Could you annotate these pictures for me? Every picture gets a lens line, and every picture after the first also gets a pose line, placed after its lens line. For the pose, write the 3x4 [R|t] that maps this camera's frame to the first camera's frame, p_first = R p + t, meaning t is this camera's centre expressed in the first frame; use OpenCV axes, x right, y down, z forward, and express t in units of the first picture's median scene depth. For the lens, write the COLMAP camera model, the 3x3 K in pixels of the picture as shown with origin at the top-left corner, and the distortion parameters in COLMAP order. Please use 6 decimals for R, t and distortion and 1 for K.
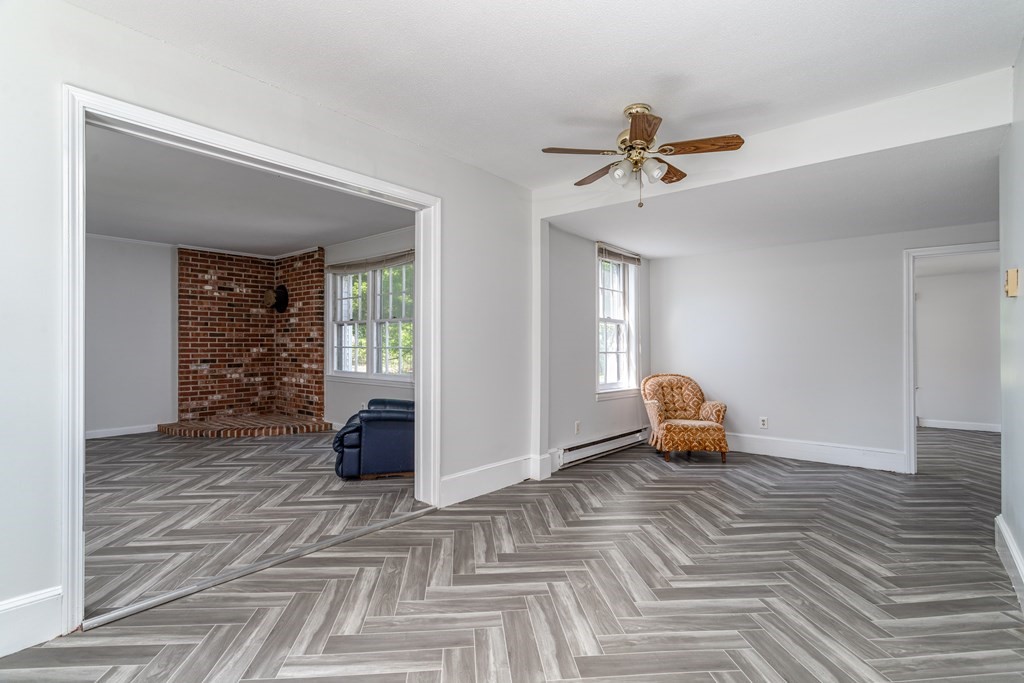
lens RADIAL K [[487.8, 0, 518.2], [0, 487.8, 357.9], [0, 0, 1]] dist [0.003919, -0.000338]
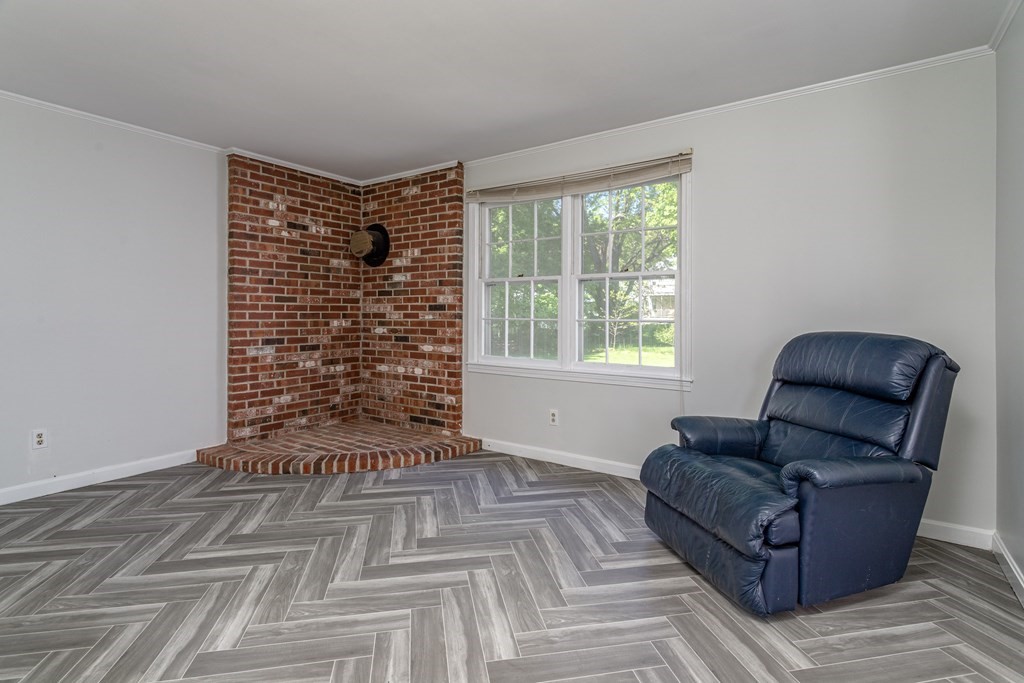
lens RADIAL K [[487.8, 0, 509.8], [0, 487.8, 324.1], [0, 0, 1]] dist [0.003919, -0.000338]
pose [[0.995913, -0.000428, 0.090313, -0.403351], [0.001006, 0.999979, -0.006358, -0.011646], [-0.090309, 0.006423, 0.995893, 0.367665]]
